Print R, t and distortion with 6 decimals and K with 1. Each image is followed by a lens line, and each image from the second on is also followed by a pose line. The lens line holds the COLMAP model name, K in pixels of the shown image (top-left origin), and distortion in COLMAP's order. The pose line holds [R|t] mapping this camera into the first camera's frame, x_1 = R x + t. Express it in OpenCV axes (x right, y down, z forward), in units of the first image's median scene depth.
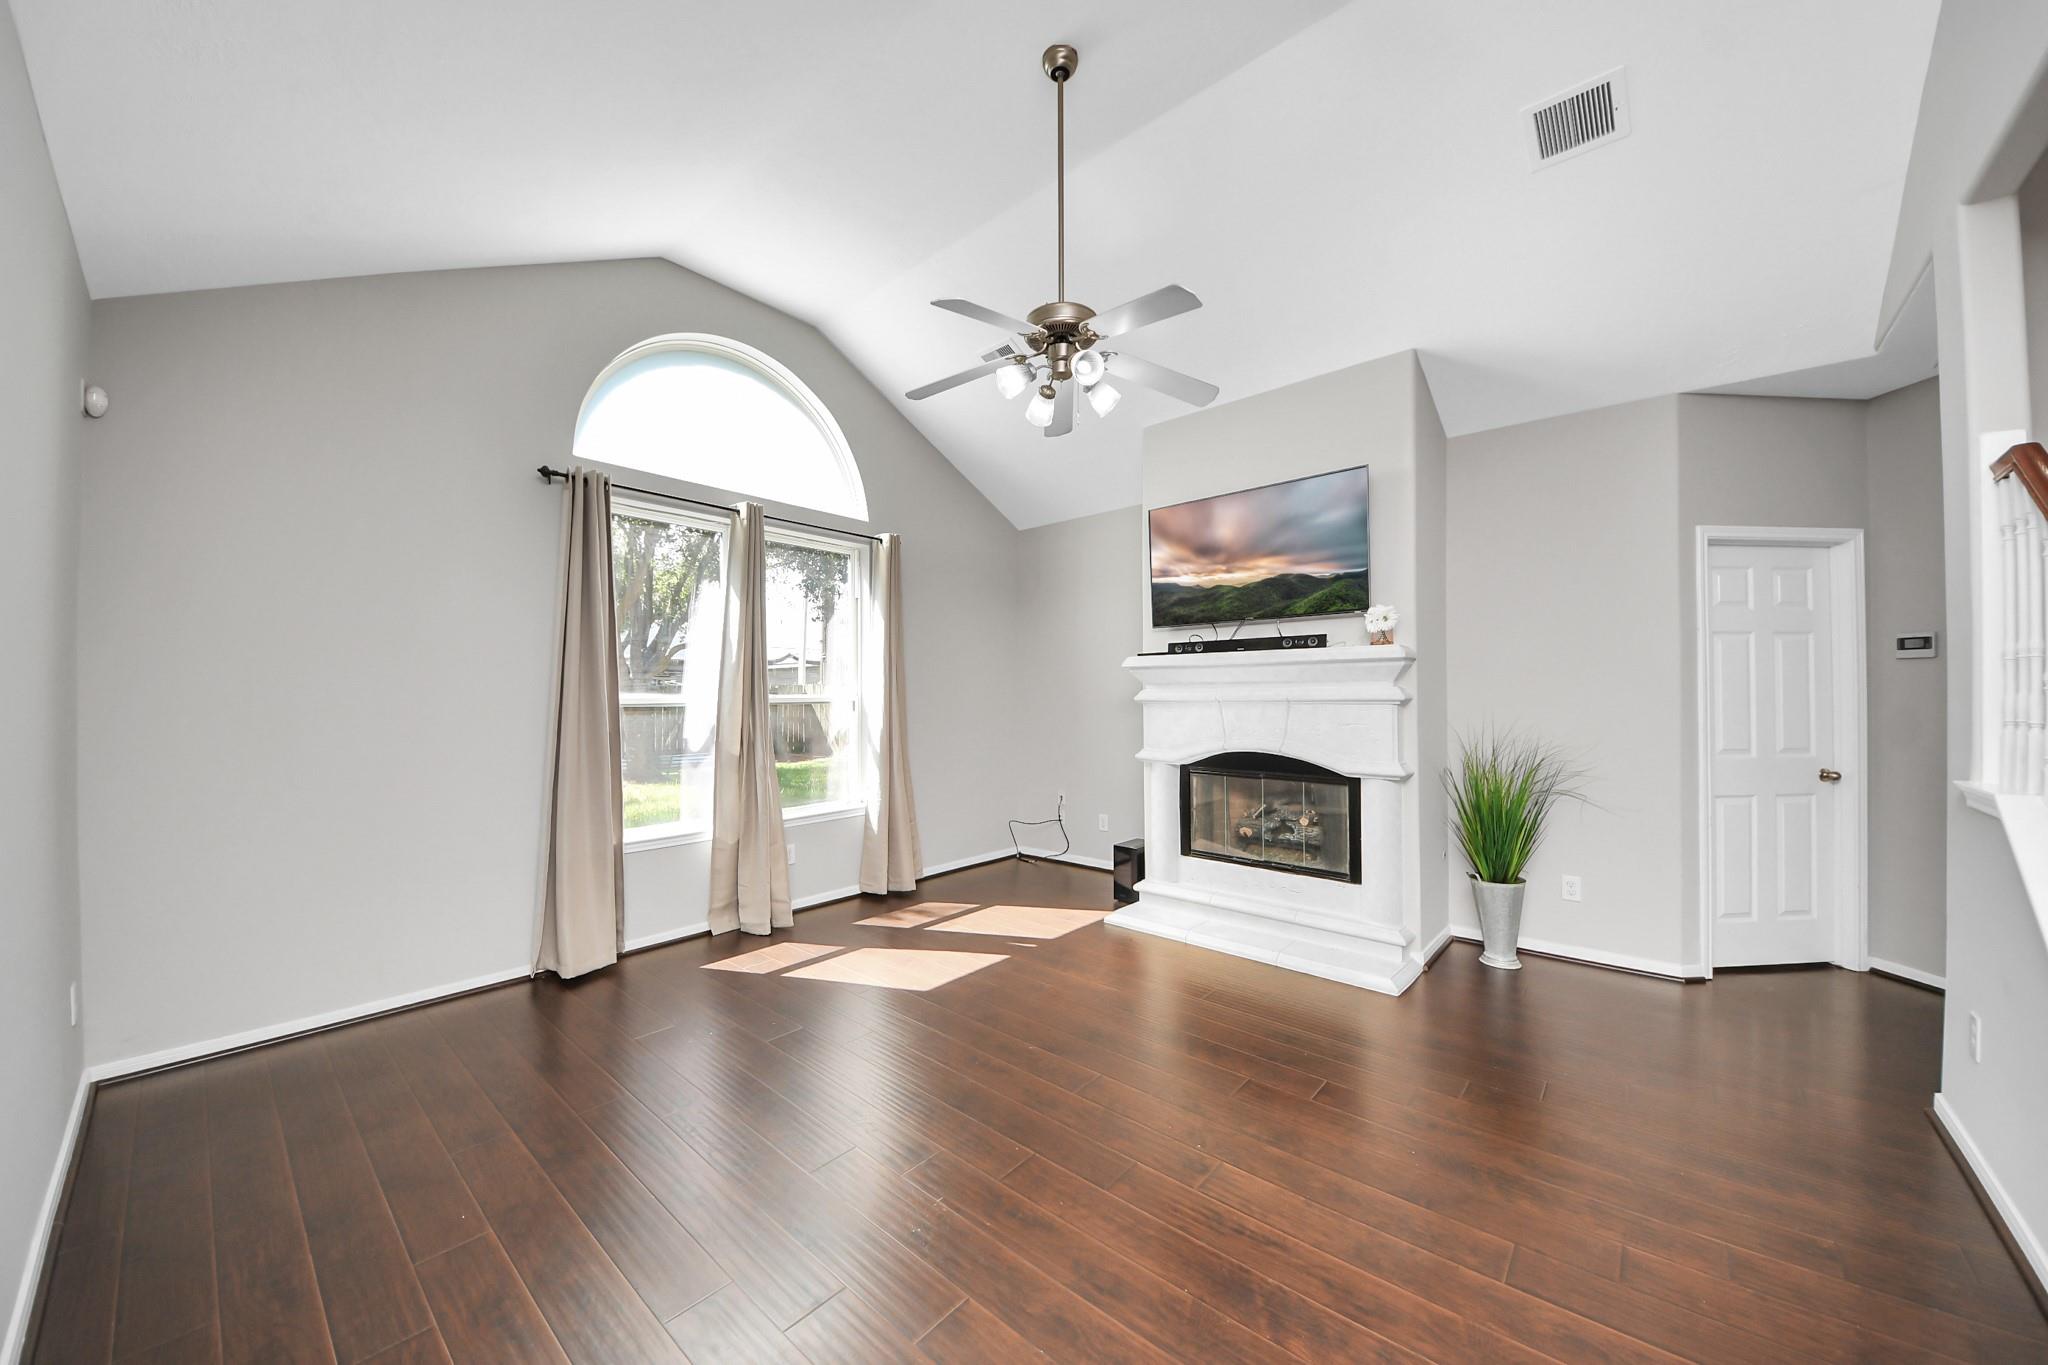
lens RADIAL K [[713.4, 0, 1032.2], [0, 713.4, 695.5], [0, 0, 1]] dist [0.000930, -0.006372]
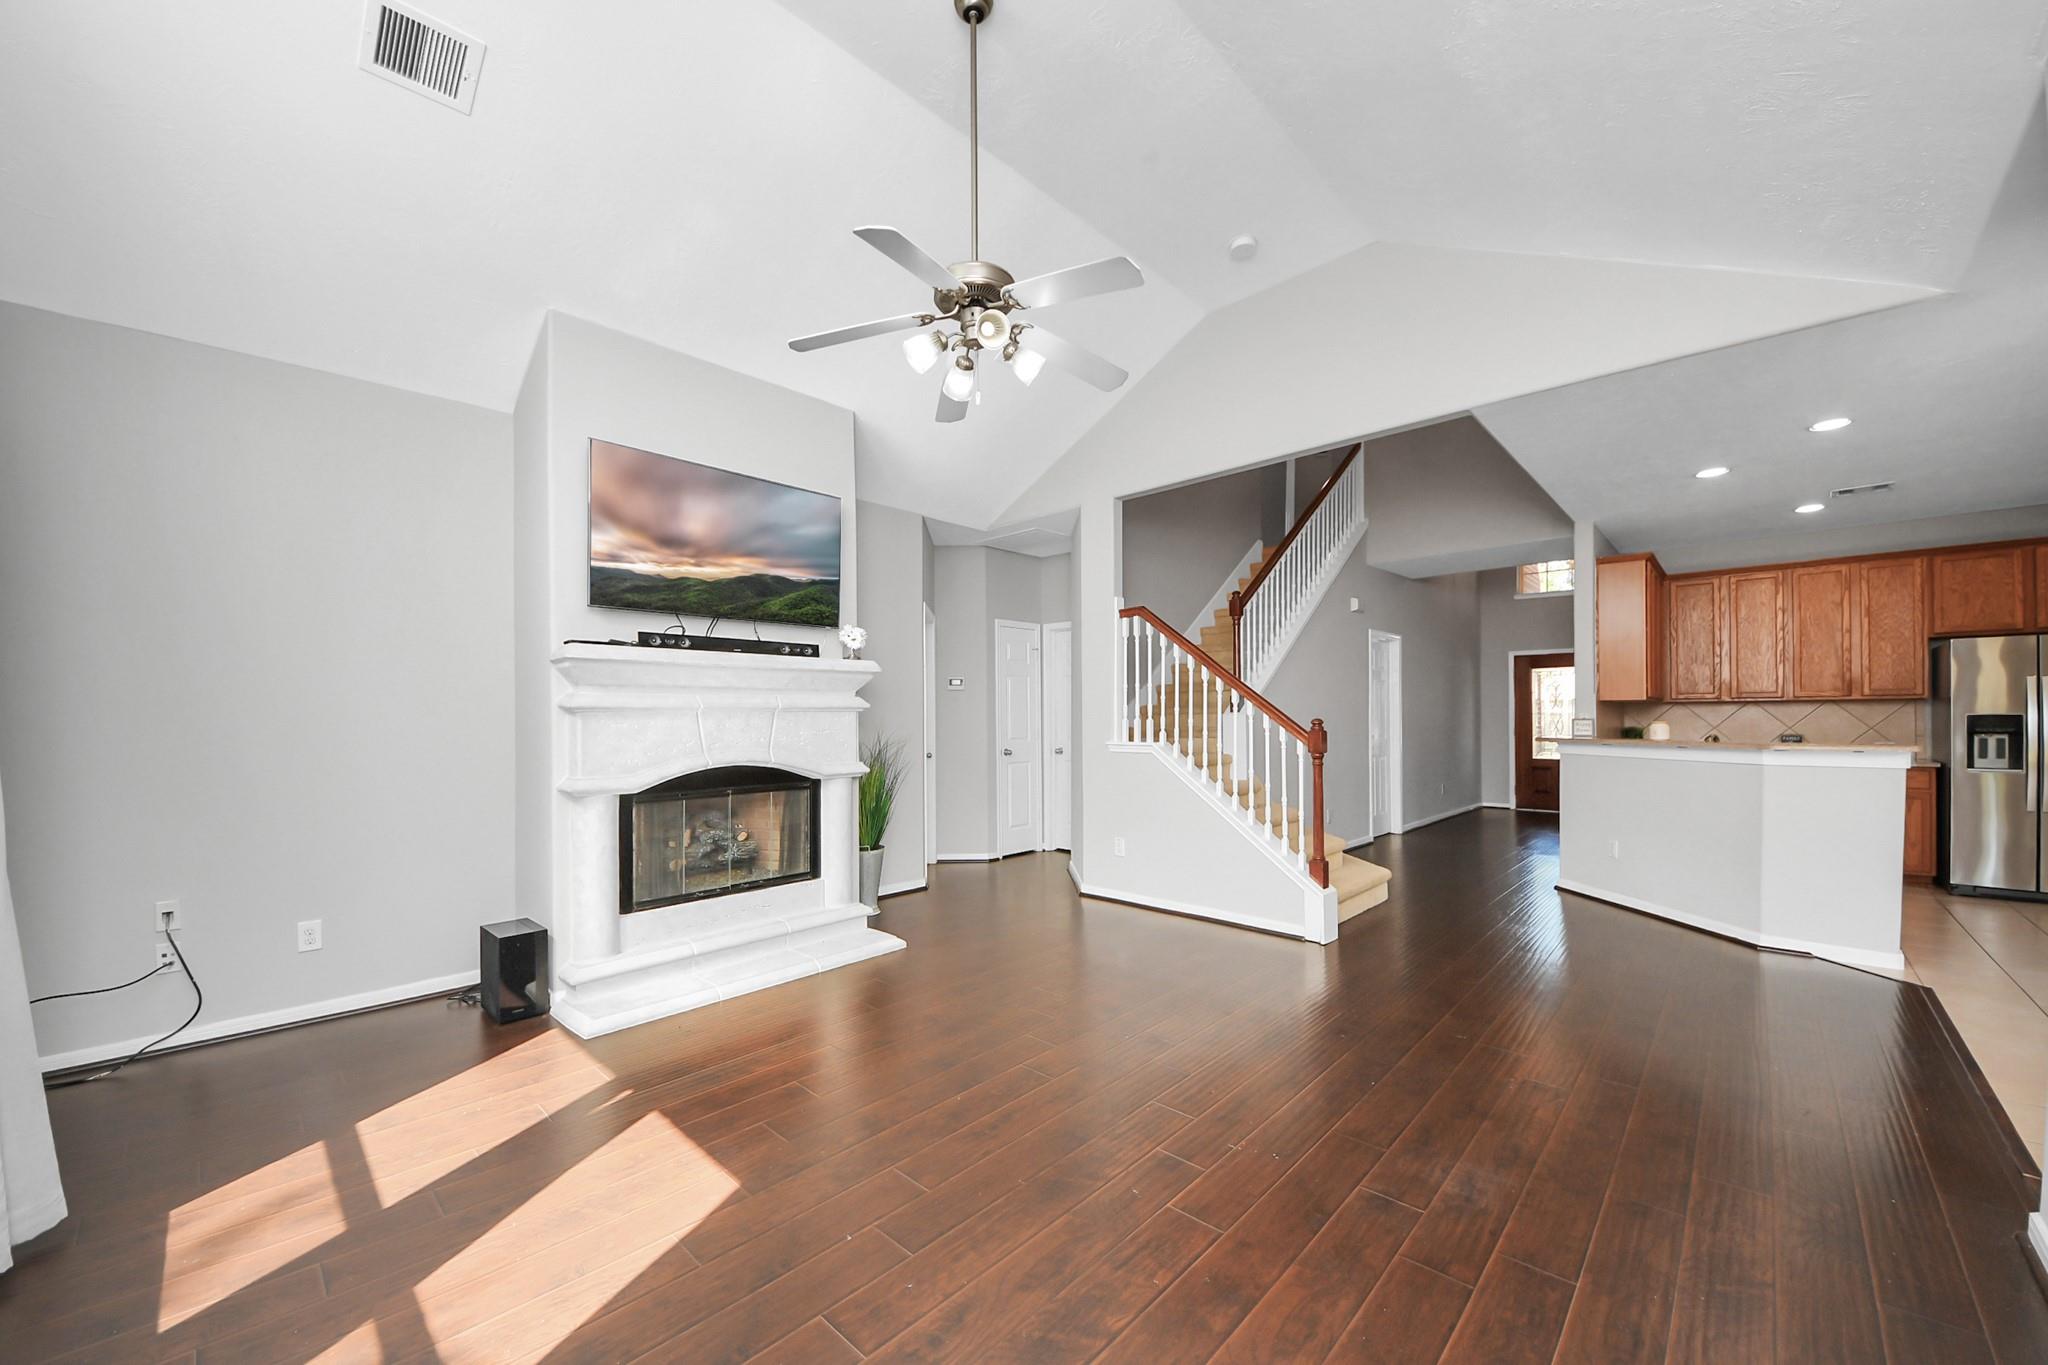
lens RADIAL K [[772.9, 0, 1027.1], [0, 772.9, 713.7], [0, 0, 1]] dist [0.001129, -0.007076]
pose [[0.030083, 0.000802, 0.999547, -0.677601], [-0.003220, 0.999995, -0.000705, 0.013672], [-0.999542, -0.003198, 0.030086, 0.626562]]
